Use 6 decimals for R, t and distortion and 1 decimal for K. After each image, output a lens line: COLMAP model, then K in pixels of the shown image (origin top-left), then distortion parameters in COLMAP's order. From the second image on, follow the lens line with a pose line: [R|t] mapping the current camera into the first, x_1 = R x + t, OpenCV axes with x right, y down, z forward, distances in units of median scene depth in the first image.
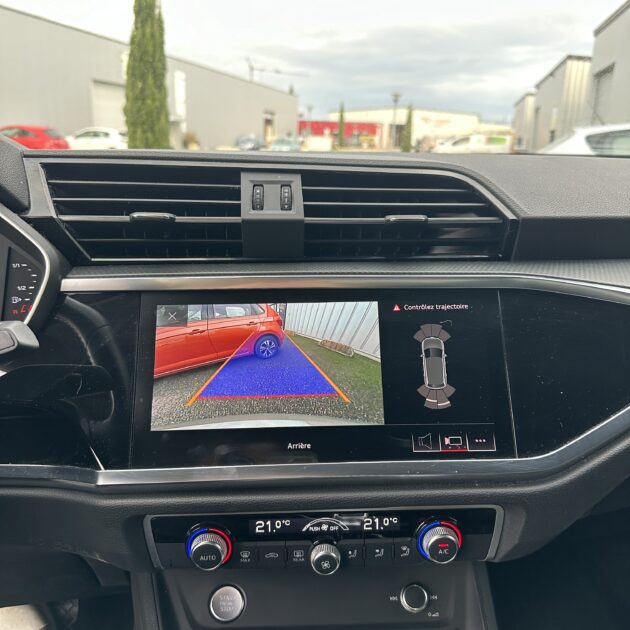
lens RADIAL K [[611.6, 0, 316.5], [0, 611.6, 316.5], [0, 0, 1]] dist [0.146473, -0.340030]
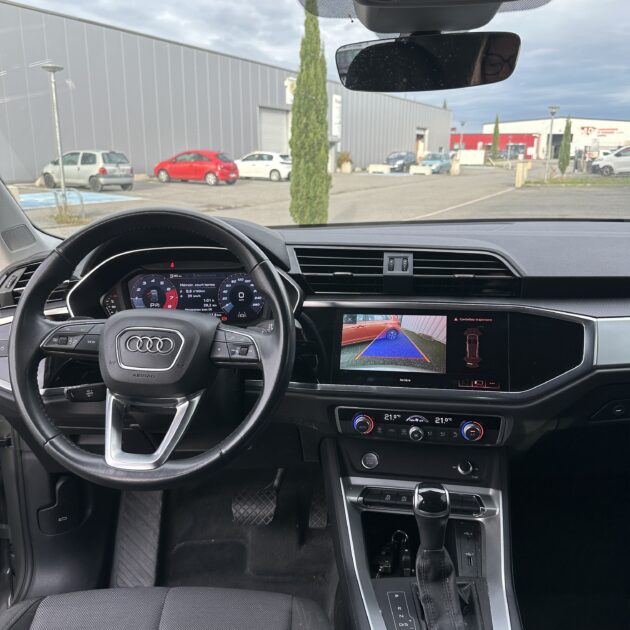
lens RADIAL K [[610.6, 0, 315.0], [0, 610.6, 315.0], [0, 0, 1]] dist [0.150750, -0.312361]
pose [[0.971561, 0.034820, -0.234215, 0.145830], [-0.039986, 0.999050, -0.017343, 0.025673], [0.233389, 0.026215, 0.972030, -1.078869]]
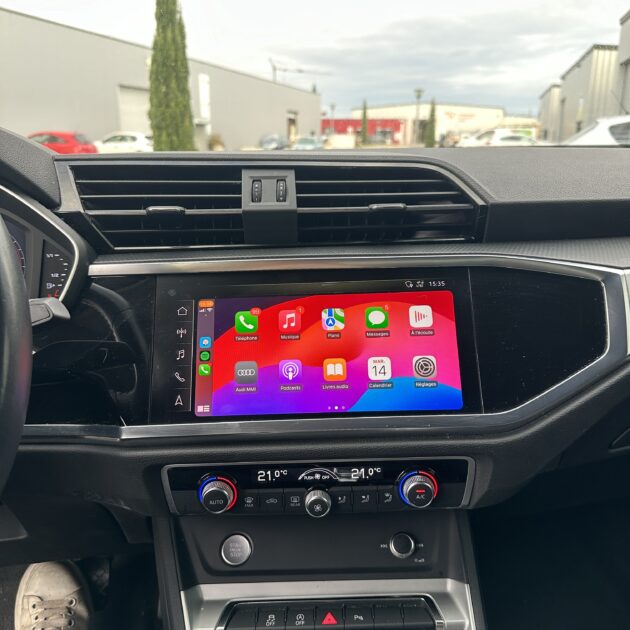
lens RADIAL K [[610.6, 0, 315.0], [0, 610.6, 315.0], [0, 0, 1]] dist [0.150750, -0.312361]
pose [[0.998854, -0.014937, -0.045473, 0.060382], [0.014950, 0.999888, -0.000062, 0.037446], [0.045468, -0.000618, 0.998966, -0.133009]]
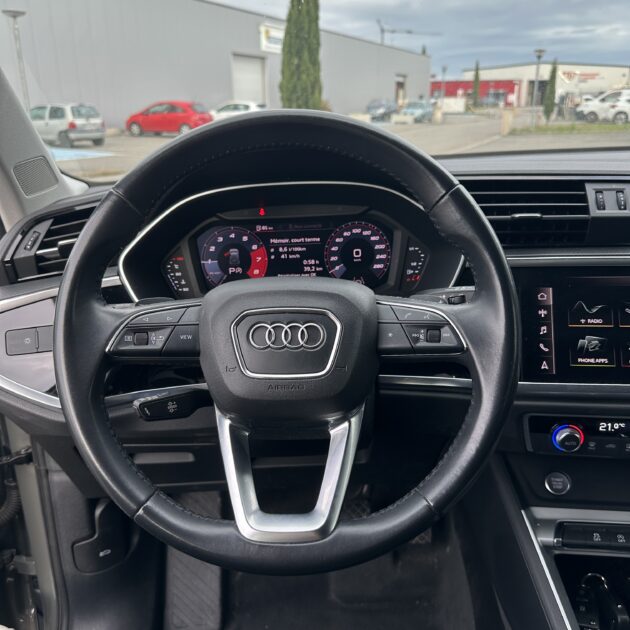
lens RADIAL K [[610.6, 0, 315.0], [0, 610.6, 315.0], [0, 0, 1]] dist [0.150750, -0.312361]
pose [[0.980075, 0.023635, -0.197218, -0.443169], [-0.013535, 0.998534, 0.052403, 0.003224], [0.198168, -0.048690, 0.978958, -0.536553]]
